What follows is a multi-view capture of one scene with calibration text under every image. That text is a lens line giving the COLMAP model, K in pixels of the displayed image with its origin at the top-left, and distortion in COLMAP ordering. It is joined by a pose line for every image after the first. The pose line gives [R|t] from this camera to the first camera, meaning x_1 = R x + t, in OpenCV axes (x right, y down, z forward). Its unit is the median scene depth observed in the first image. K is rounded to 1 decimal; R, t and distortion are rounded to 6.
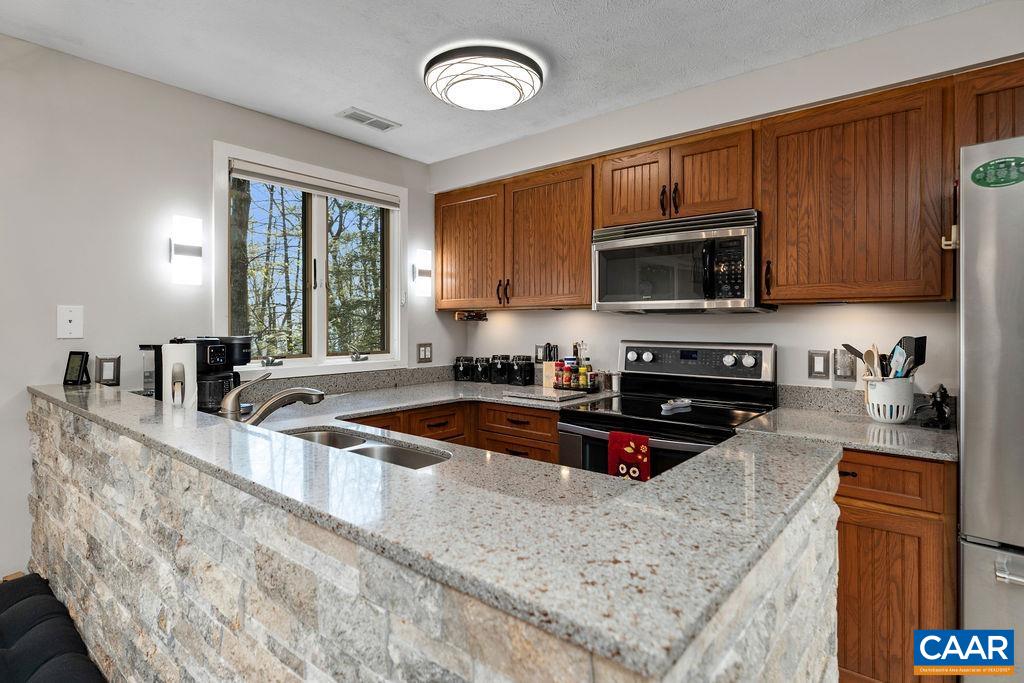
lens RADIAL K [[531.3, 0, 512.7], [0, 531.3, 332.3], [0, 0, 1]] dist [-0.001730, 0.000489]
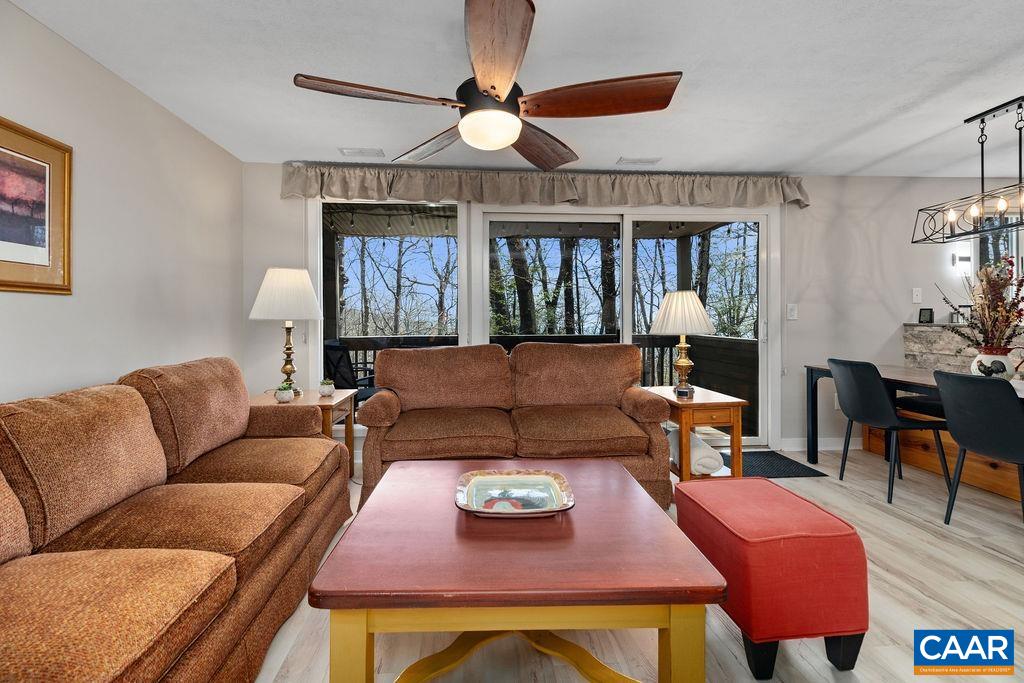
lens RADIAL K [[471.9, 0, 507.8], [0, 471.9, 318.4], [0, 0, 1]] dist [0.003322, 0.000587]
pose [[0.692507, -0.002409, -0.721407, -0.459414], [-0.002810, 0.999978, -0.006036, 0.073133], [0.721406, 0.006207, 0.692485, -1.256716]]
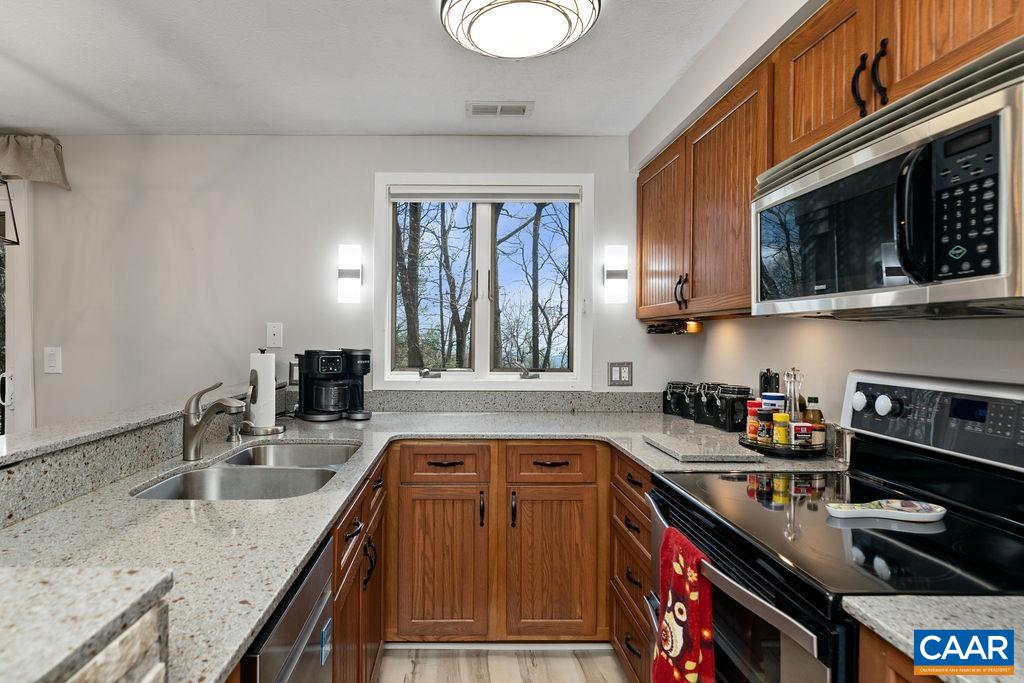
lens RADIAL K [[556.8, 0, 512.0], [0, 556.8, 341.5], [0, 0, 1]] dist [0.000596, 0.000703]
pose [[0.637776, 0.009853, -0.770159, 0.484075], [-0.016719, 0.999860, -0.001054, -0.008352], [0.770040, 0.013549, 0.637852, 0.437764]]
